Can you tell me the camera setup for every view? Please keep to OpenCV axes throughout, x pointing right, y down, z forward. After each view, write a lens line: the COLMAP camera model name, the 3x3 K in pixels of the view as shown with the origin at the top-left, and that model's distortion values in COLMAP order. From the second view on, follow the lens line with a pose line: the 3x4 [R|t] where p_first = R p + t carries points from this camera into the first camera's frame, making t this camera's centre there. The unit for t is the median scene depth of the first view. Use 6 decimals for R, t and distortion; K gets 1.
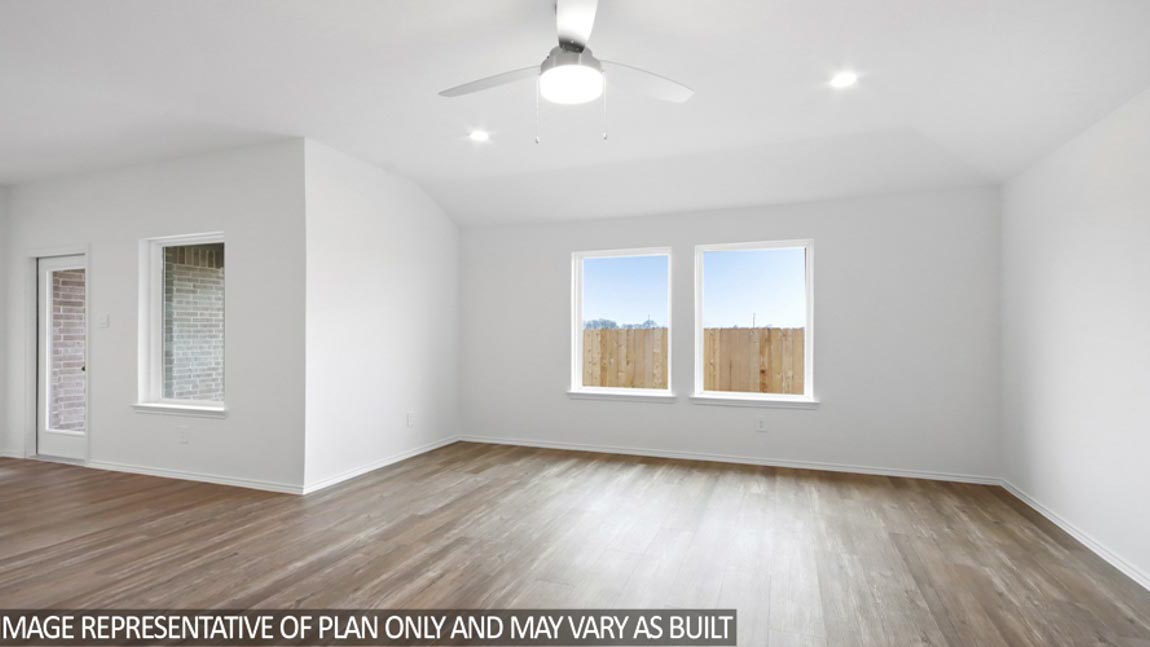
lens RADIAL K [[544.4, 0, 575.0], [0, 544.4, 323.5], [0, 0, 1]] dist [0.010759, -0.007830]
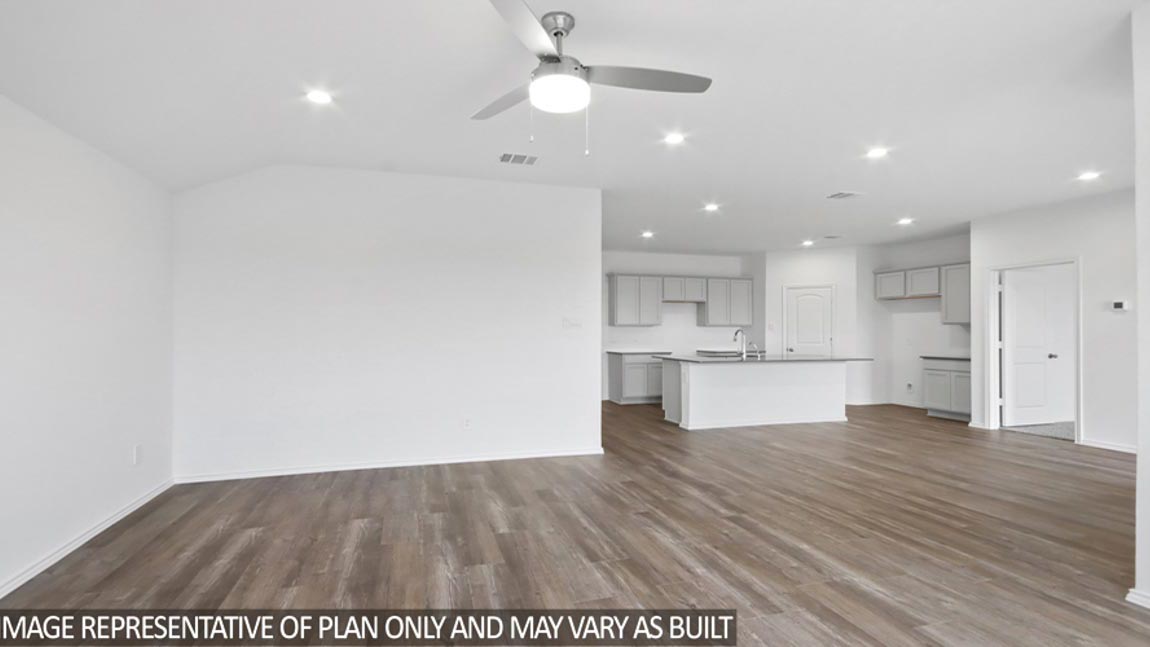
lens RADIAL K [[544.4, 0, 575.0], [0, 544.4, 323.5], [0, 0, 1]] dist [0.010759, -0.007830]
pose [[-0.788895, -0.005246, -0.614506, 0.480101], [0.008789, 0.999765, -0.019818, 0.013478], [0.614466, -0.021035, -0.788663, 1.451815]]
